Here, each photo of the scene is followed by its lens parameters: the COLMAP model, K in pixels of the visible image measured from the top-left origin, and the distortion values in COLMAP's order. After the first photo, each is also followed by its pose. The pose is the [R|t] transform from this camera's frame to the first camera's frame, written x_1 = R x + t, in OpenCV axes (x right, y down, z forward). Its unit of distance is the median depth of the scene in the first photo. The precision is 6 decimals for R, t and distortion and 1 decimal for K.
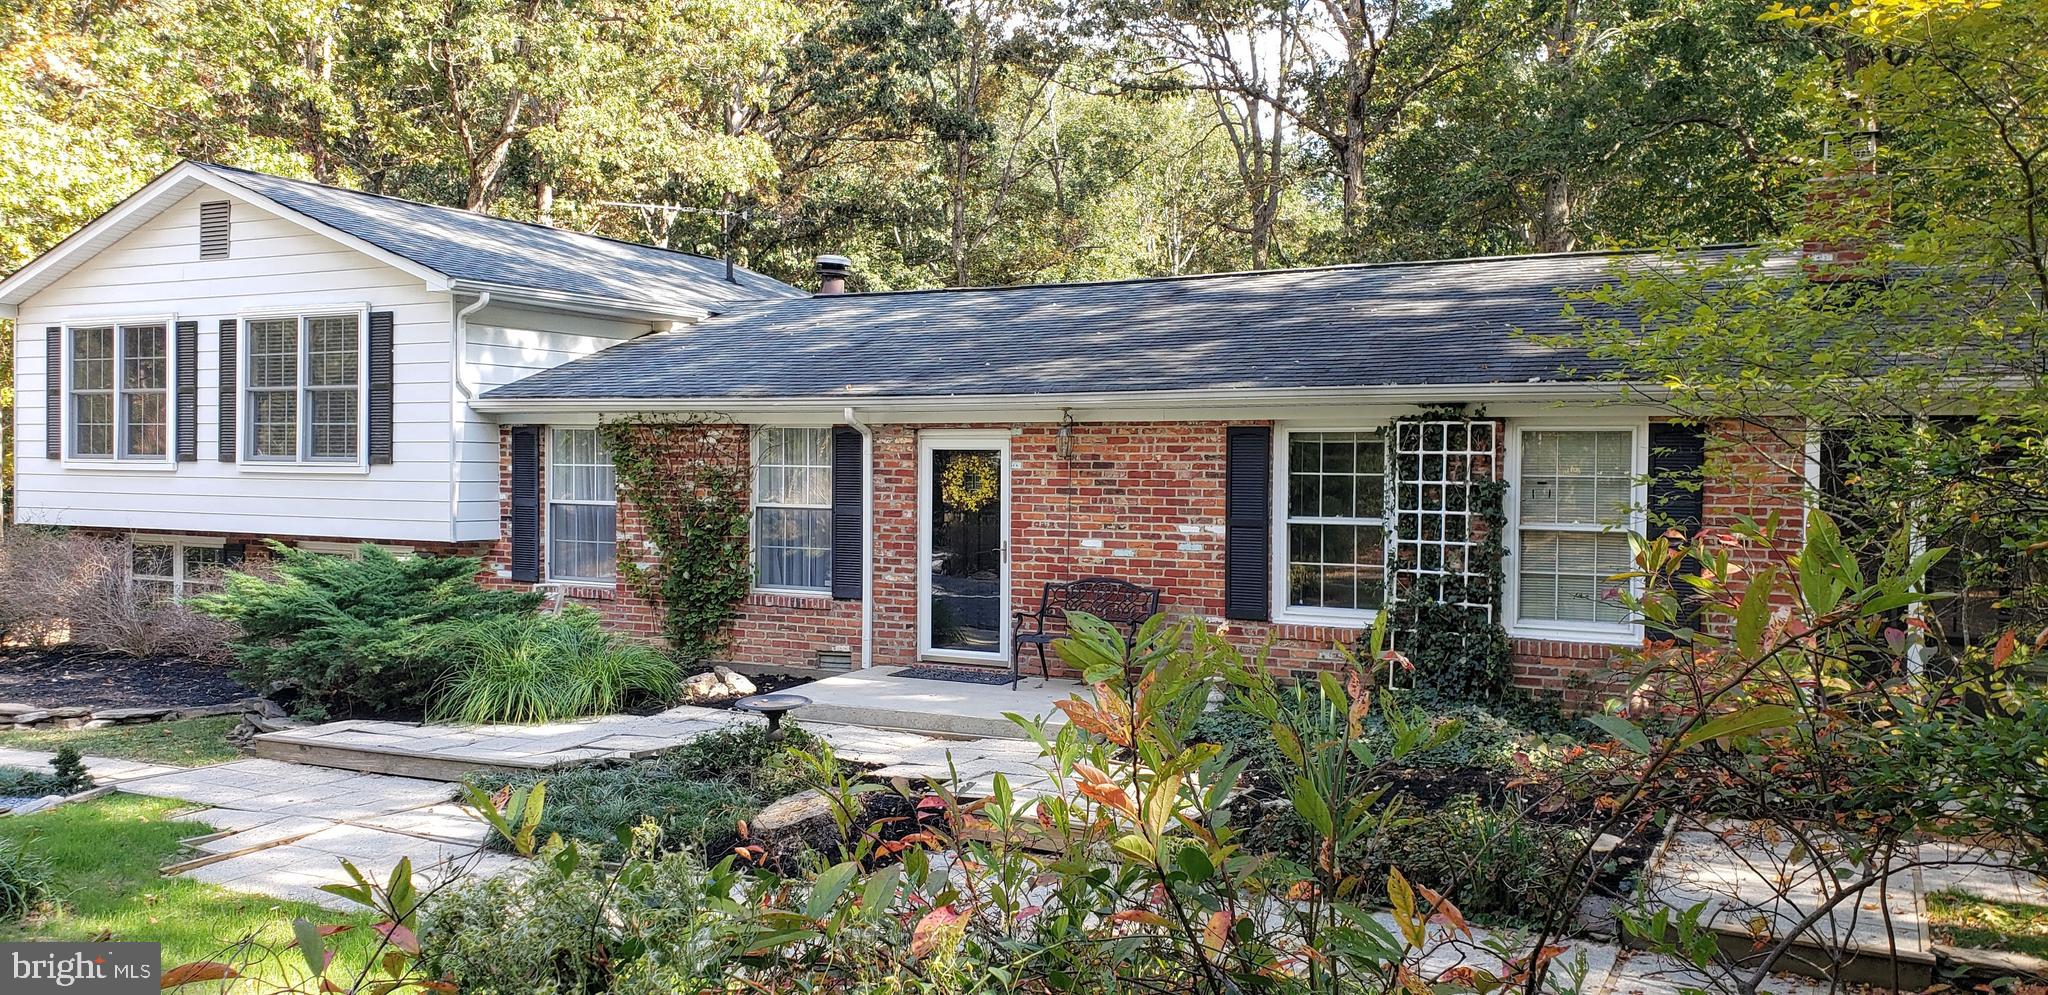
lens RADIAL K [[1637.6, 0, 990.5], [0, 1637.6, 462.7], [0, 0, 1]] dist [0.170321, -0.280453]
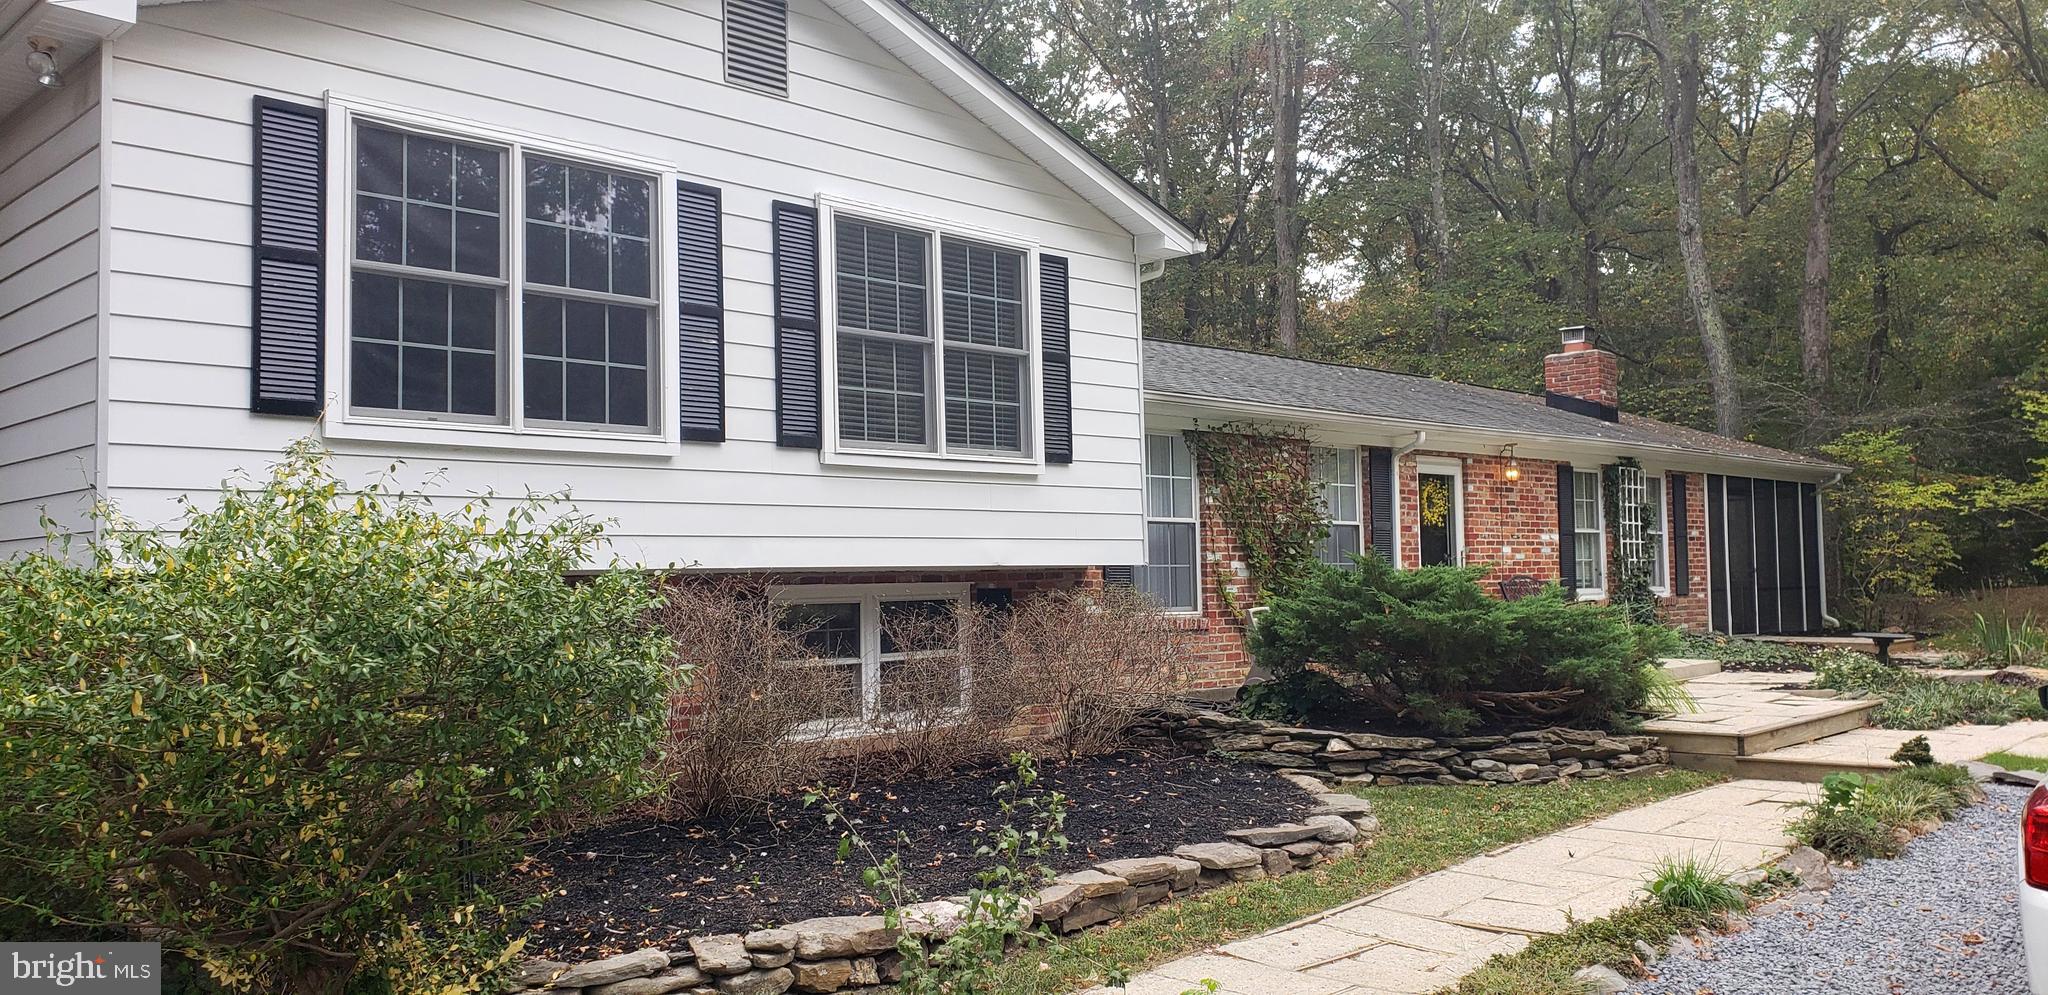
lens RADIAL K [[1637.6, 0, 990.5], [0, 1637.6, 462.7], [0, 0, 1]] dist [0.170321, -0.280453]
pose [[0.258093, 0.049792, 0.964836, -1.025501], [0.007437, 0.998539, -0.053521, 0.037090], [-0.966092, 0.020989, 0.257345, 0.819660]]
